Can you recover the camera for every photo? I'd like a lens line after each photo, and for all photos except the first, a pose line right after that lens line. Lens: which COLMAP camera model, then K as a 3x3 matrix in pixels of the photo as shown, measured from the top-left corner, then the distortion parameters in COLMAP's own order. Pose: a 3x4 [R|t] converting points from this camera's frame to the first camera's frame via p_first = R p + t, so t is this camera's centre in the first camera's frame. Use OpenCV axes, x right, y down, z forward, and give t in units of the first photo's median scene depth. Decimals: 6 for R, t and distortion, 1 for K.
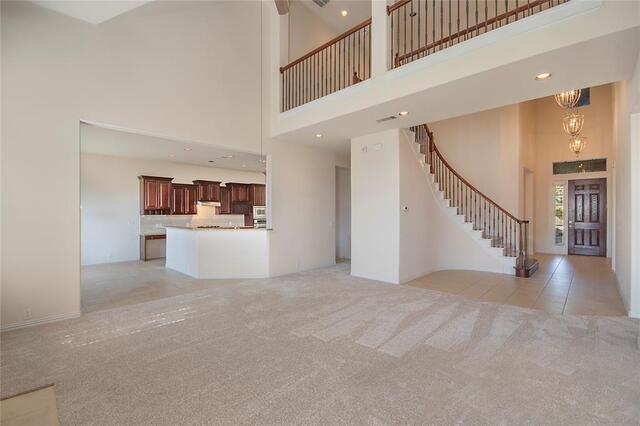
lens RADIAL K [[287.6, 0, 317.3], [0, 287.6, 212.1], [0, 0, 1]] dist [0.000156, 0.000031]
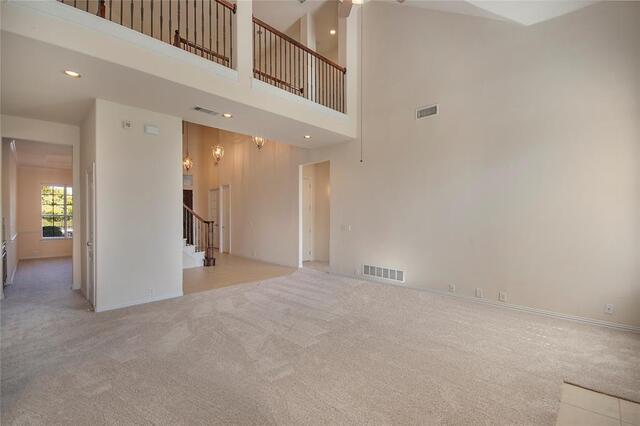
lens RADIAL K [[287.6, 0, 318.9], [0, 287.6, 214.8], [0, 0, 1]] dist [0.000156, 0.000031]
pose [[-0.009112, 0.001056, 0.999958, -0.780419], [0.000235, 0.999999, -0.001054, 0.004966], [-0.999958, 0.000225, -0.009112, 0.763867]]
